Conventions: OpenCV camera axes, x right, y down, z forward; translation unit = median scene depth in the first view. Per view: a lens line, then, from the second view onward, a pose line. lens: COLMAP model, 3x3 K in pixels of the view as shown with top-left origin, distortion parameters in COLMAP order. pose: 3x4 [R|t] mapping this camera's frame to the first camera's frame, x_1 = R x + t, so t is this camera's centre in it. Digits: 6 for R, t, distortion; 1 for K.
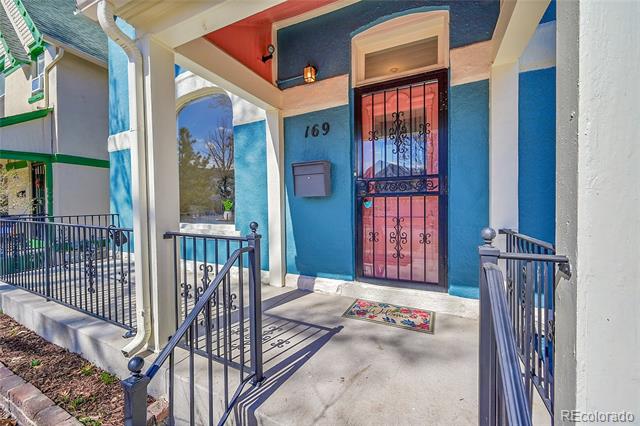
lens RADIAL K [[257.0, 0, 320.0], [0, 257.0, 213.0], [0, 0, 1]] dist [-0.000475, 0.000019]
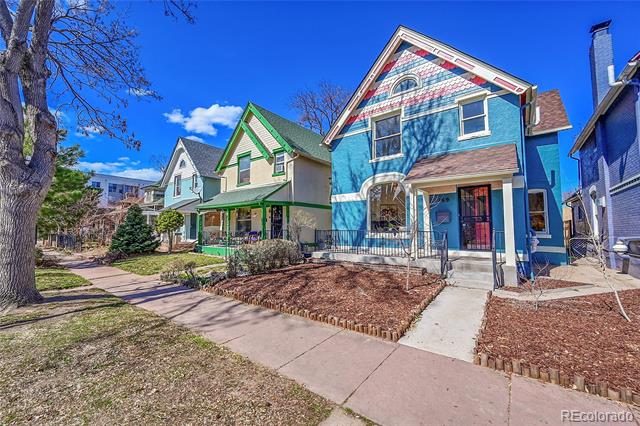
lens RADIAL K [[257.0, 0, 320.0], [0, 257.0, 213.0], [0, 0, 1]] dist [-0.000475, 0.000019]
pose [[0.986643, -0.011521, -0.162490, -0.567213], [-0.001898, 0.996615, -0.082189, 0.046262], [0.162887, 0.081400, 0.983281, -1.286820]]
